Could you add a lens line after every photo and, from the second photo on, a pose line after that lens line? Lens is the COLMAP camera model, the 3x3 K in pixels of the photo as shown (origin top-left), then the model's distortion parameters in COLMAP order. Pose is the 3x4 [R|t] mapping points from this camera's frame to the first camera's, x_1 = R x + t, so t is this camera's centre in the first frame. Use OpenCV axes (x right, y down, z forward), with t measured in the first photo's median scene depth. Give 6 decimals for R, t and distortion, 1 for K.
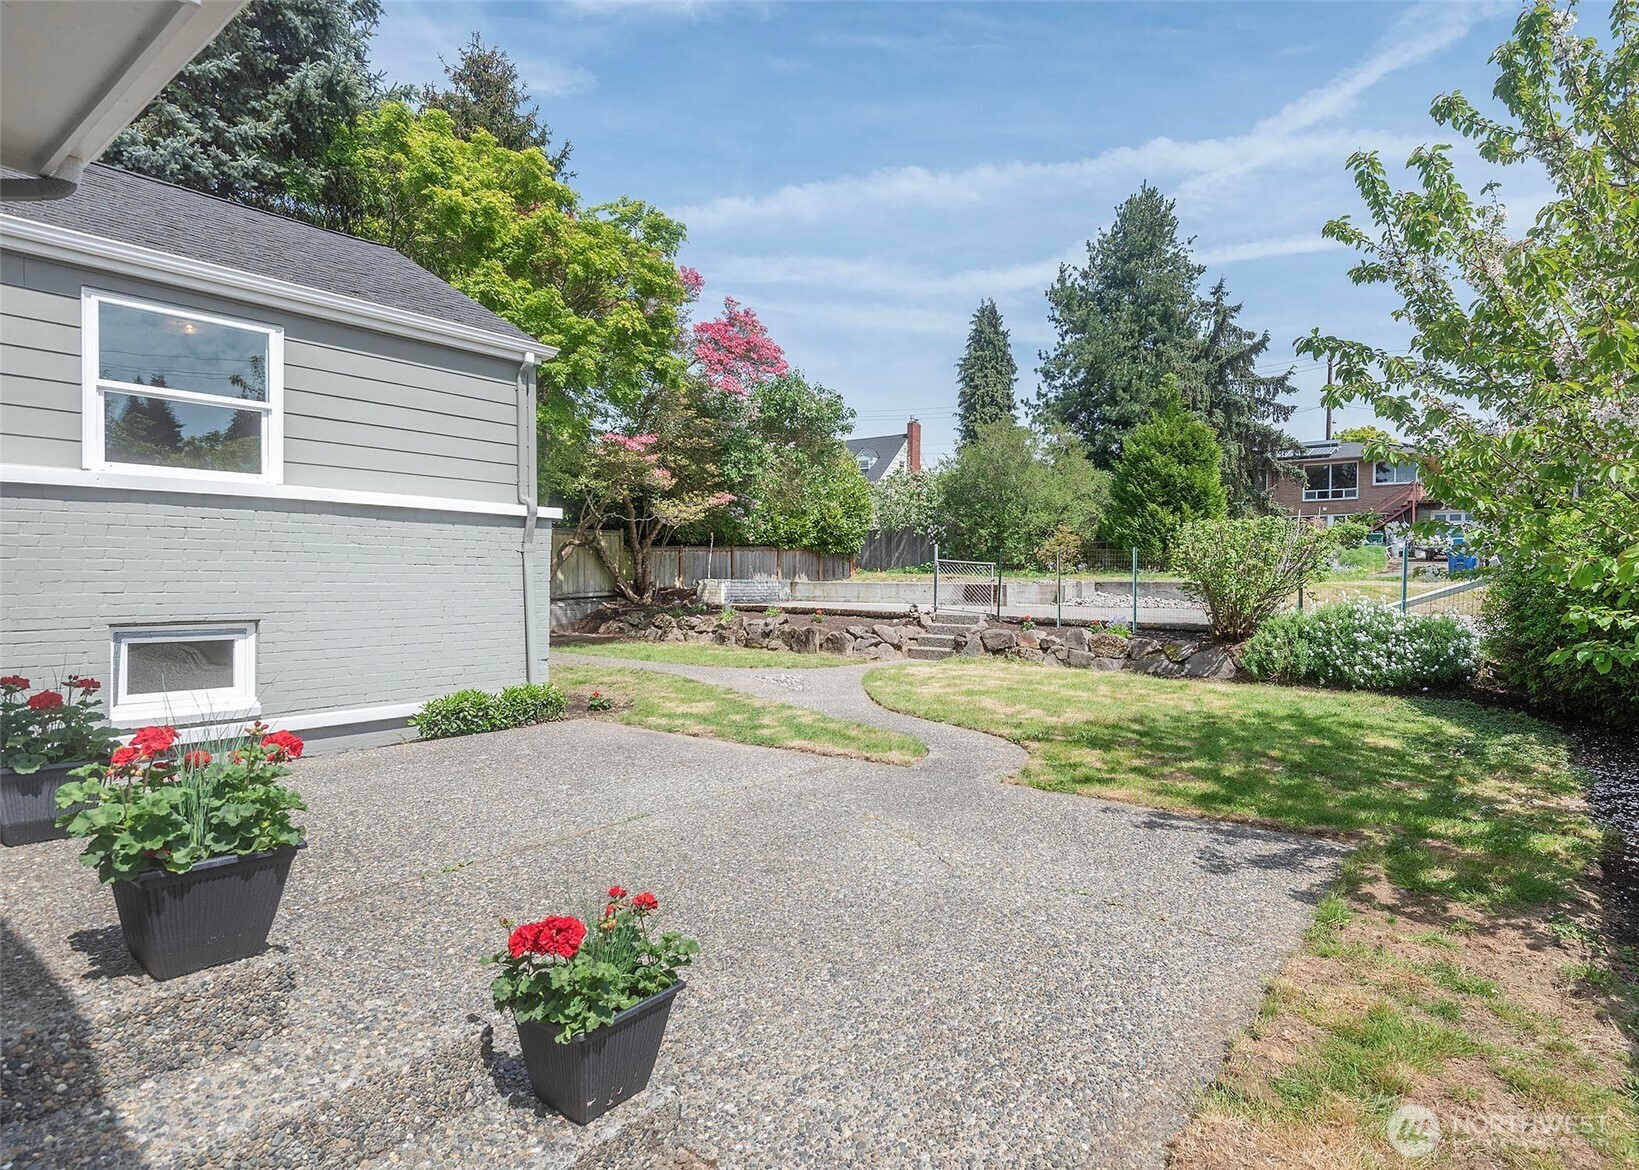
lens RADIAL K [[877.7, 0, 875.4], [0, 877.7, 577.1], [0, 0, 1]] dist [0.032014, -0.025350]
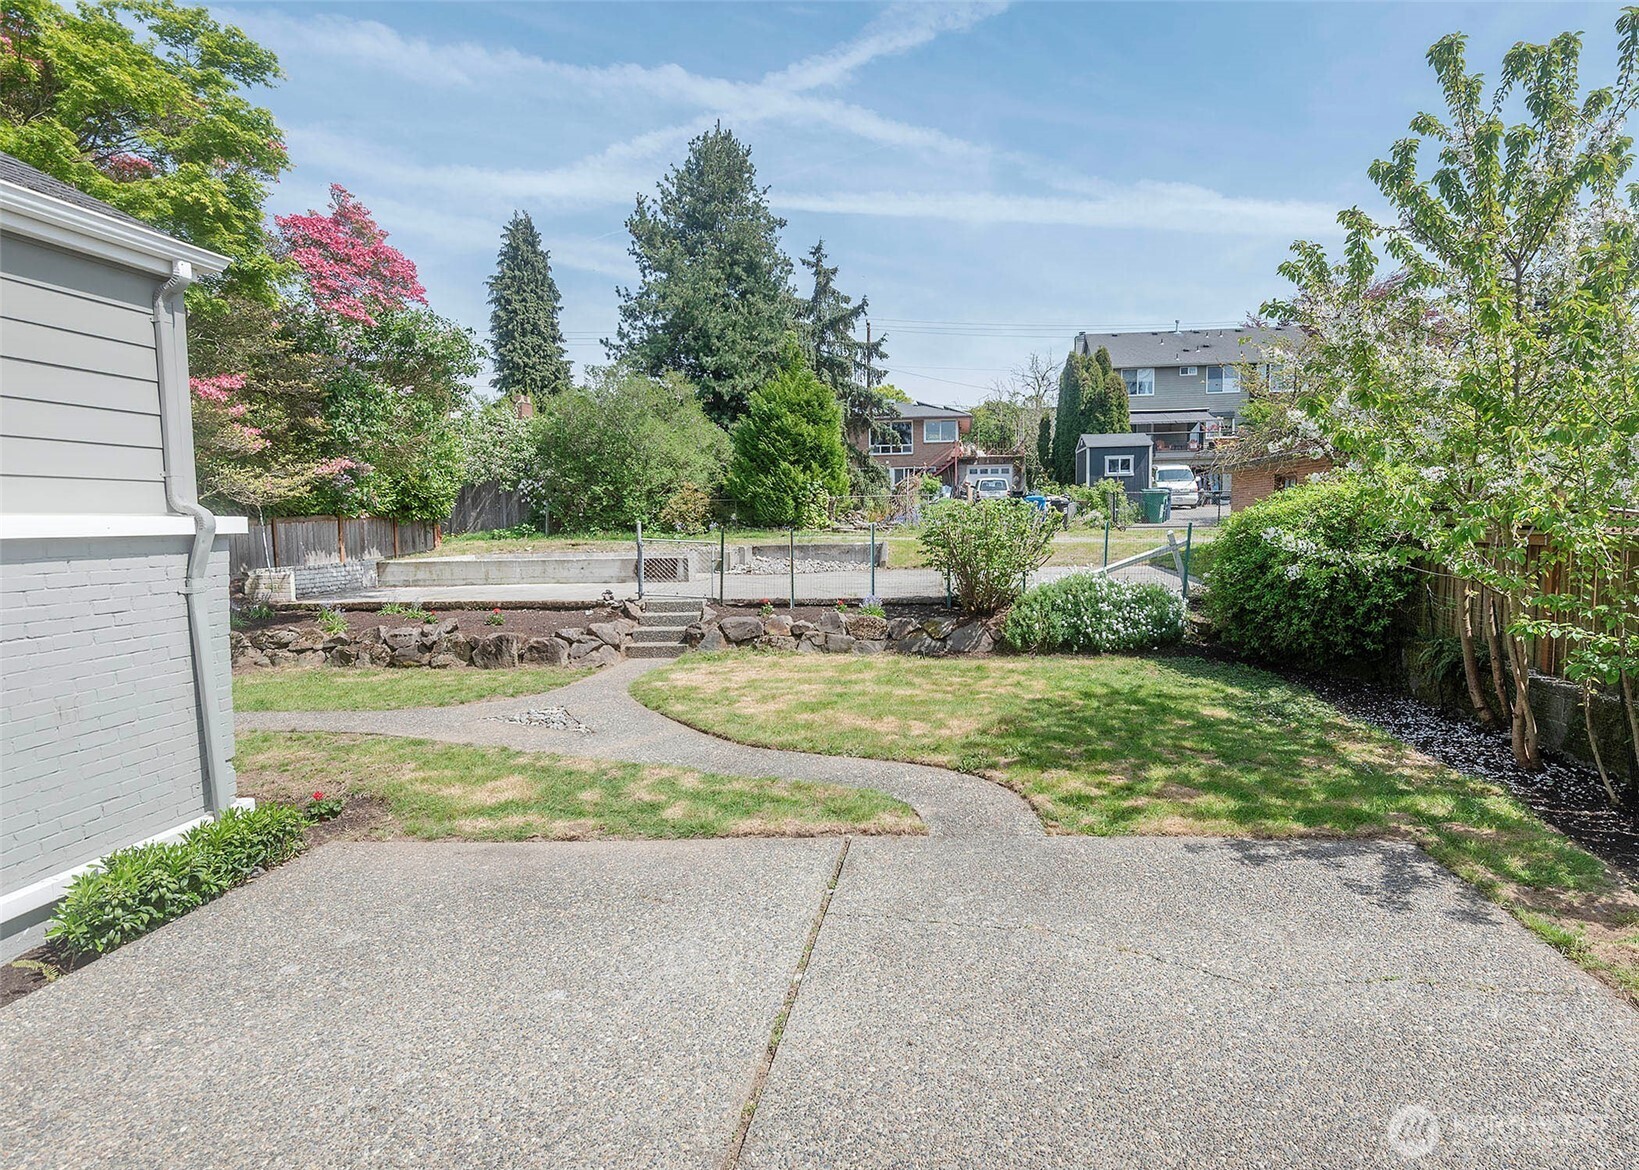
lens RADIAL K [[881.0, 0, 905.8], [0, 881.0, 559.3], [0, 0, 1]] dist [0.072140, -0.050265]
pose [[0.839456, -0.052460, 0.540890, -0.202268], [0.025144, 0.998013, 0.057772, -0.047877], [-0.542846, -0.034897, 0.839107, 0.134651]]
